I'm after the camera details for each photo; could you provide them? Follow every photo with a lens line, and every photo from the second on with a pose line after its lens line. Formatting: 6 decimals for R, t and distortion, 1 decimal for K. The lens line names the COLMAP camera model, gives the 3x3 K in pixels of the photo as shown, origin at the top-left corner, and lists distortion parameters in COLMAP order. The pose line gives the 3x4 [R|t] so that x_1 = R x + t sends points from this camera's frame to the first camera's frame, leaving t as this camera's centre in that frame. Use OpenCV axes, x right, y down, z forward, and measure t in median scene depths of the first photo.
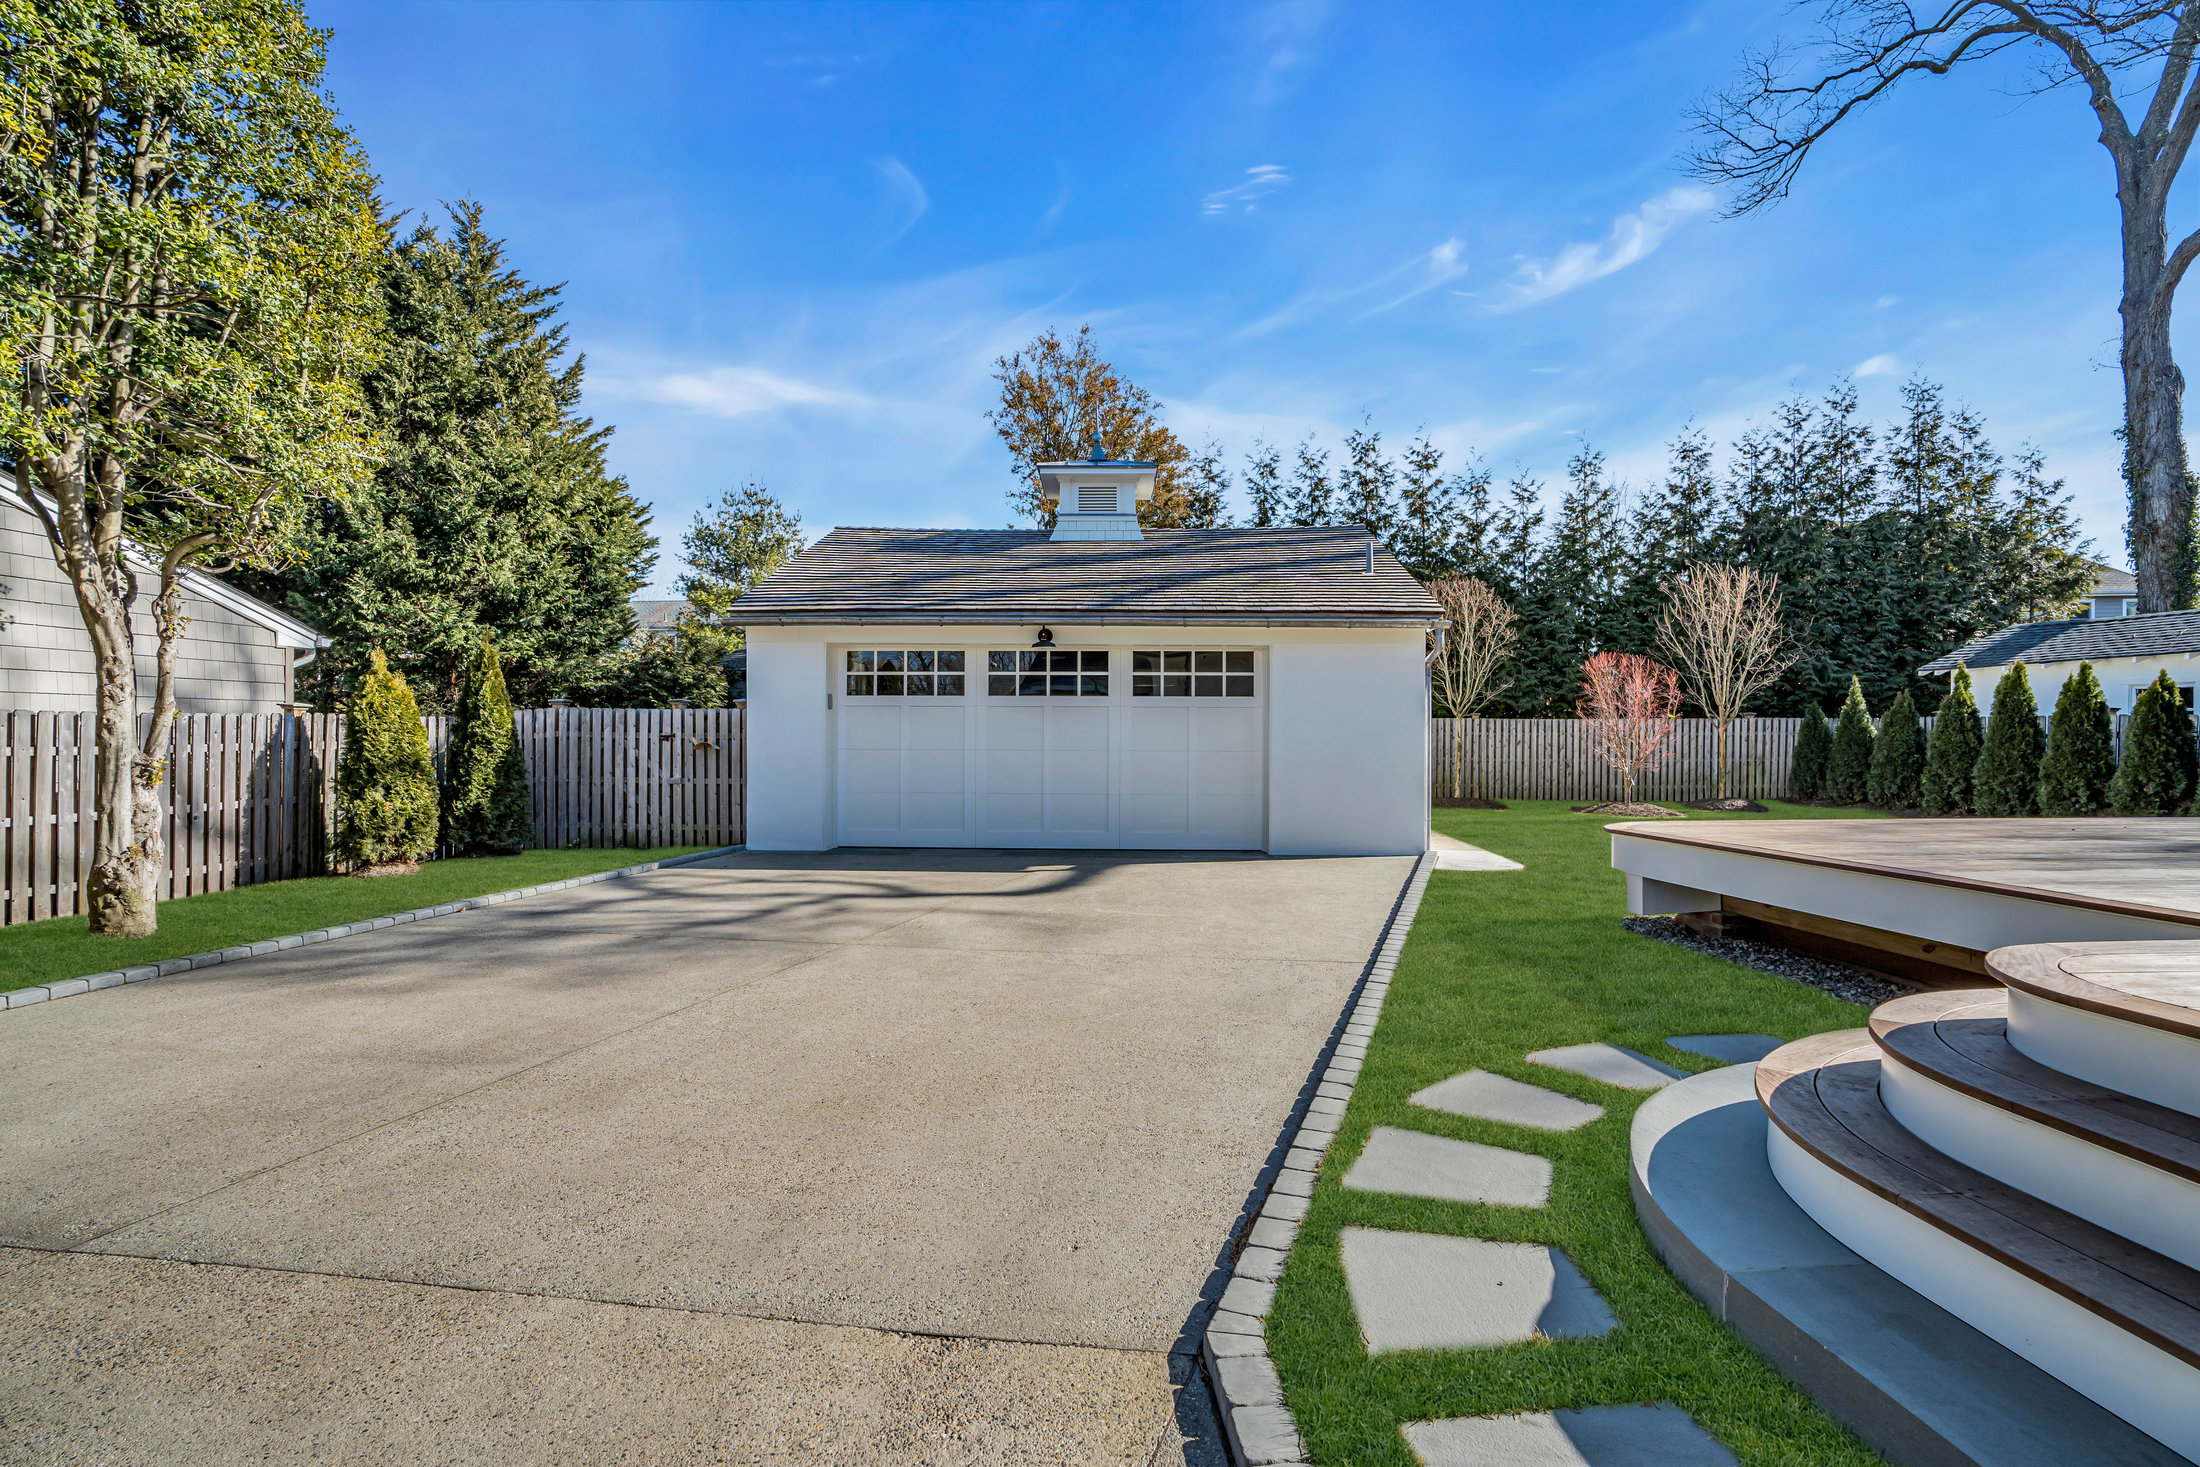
lens RADIAL K [[997.0, 0, 1100.0], [0, 997.0, 733.5], [0, 0, 1]] dist [-0.067498, 0.023365]
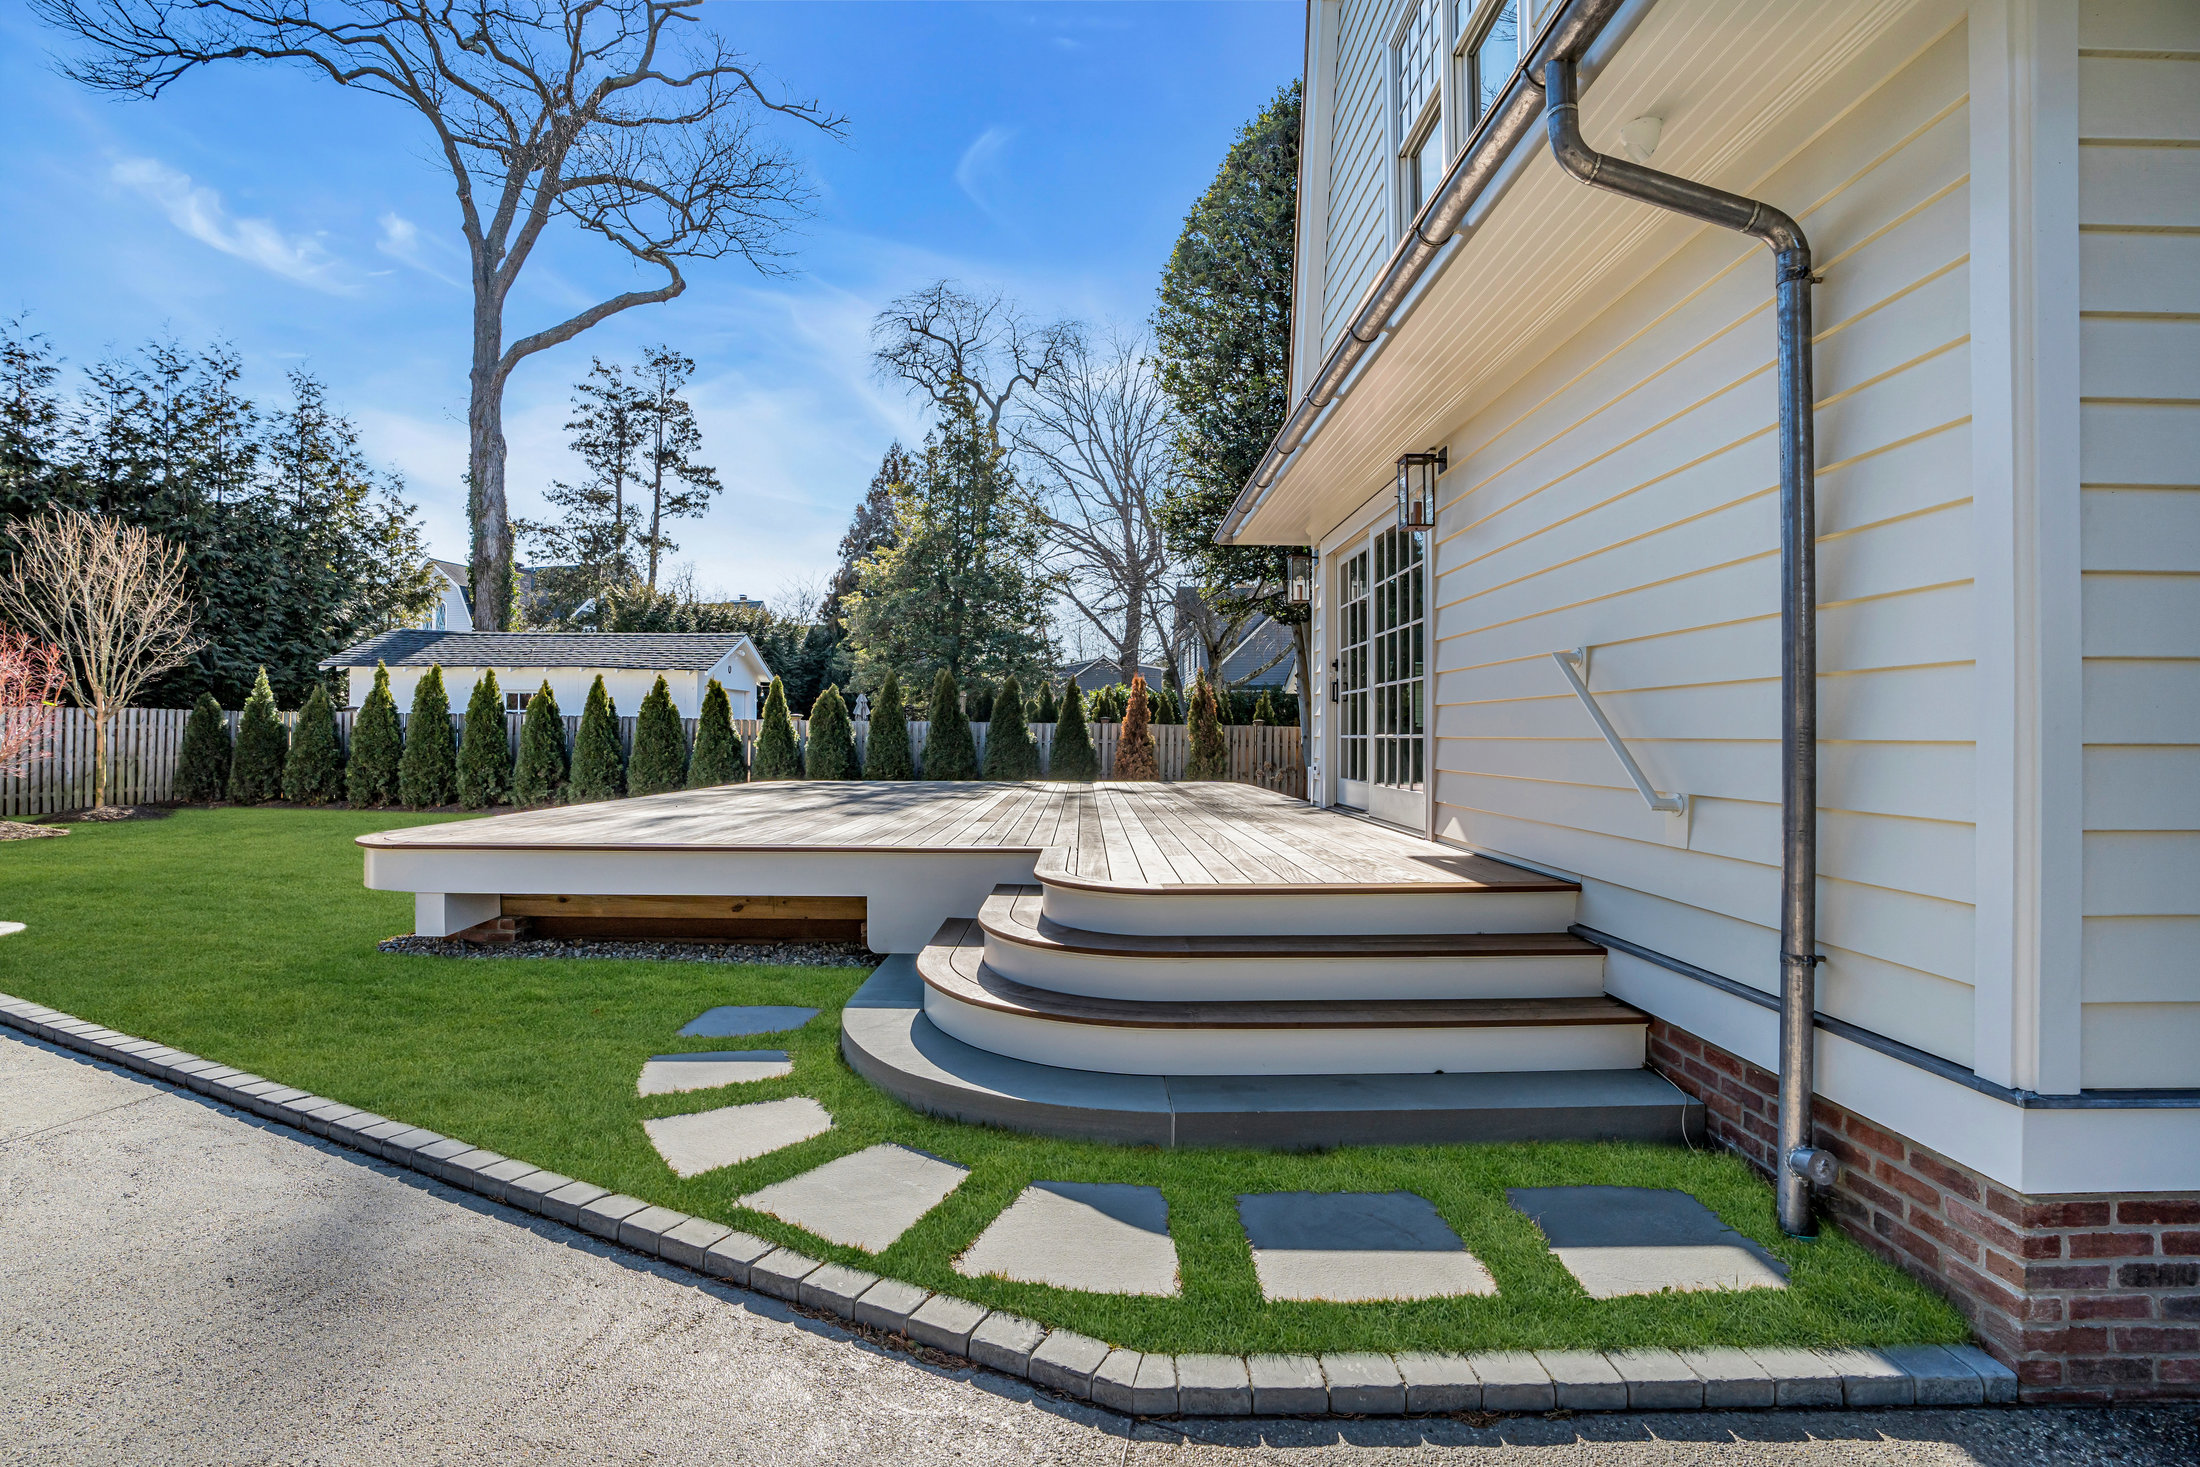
lens RADIAL K [[987.0, 0, 1100.0], [0, 987.0, 733.5], [0, 0, 1]] dist [-0.024017, 0.000300]
pose [[0.082381, -0.000498, 0.996601, -0.087496], [-0.007587, 0.999971, 0.001127, -0.001464], [-0.996572, -0.007654, 0.082374, 0.102291]]
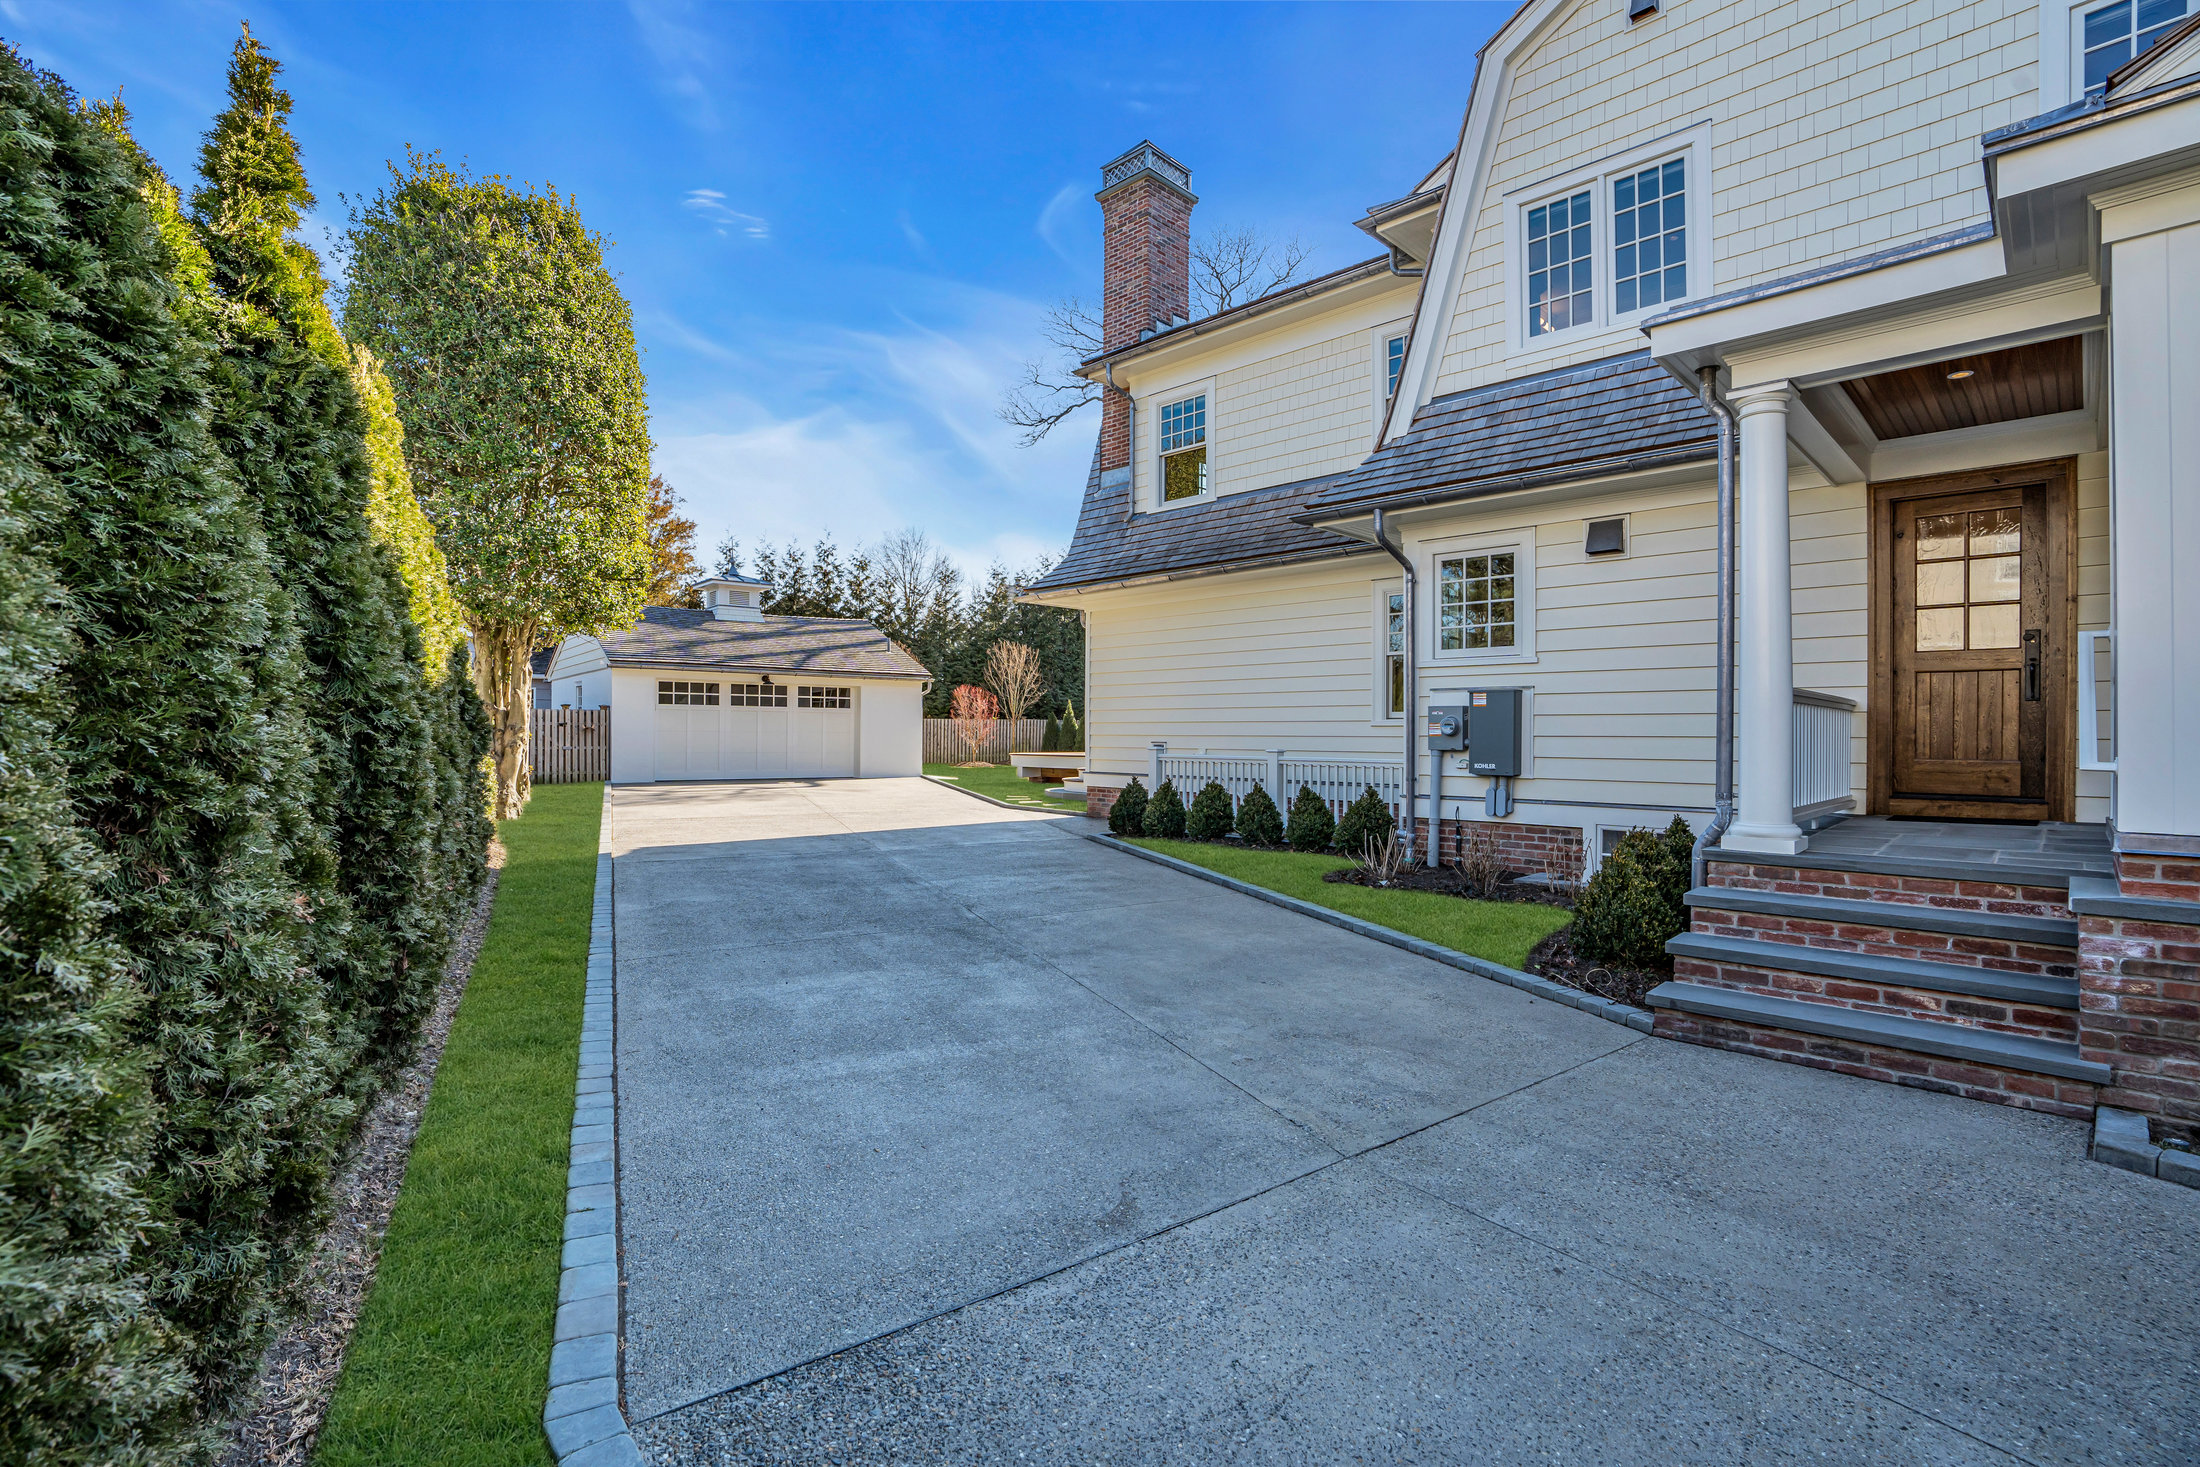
lens RADIAL K [[997.0, 0, 1100.0], [0, 997.0, 733.5], [0, 0, 1]] dist [-0.067498, 0.023365]
pose [[0.768828, 0.001858, 0.639452, -0.513550], [-0.003891, 0.999991, 0.001773, 0.008542], [-0.639443, -0.003852, 0.768829, -0.660699]]
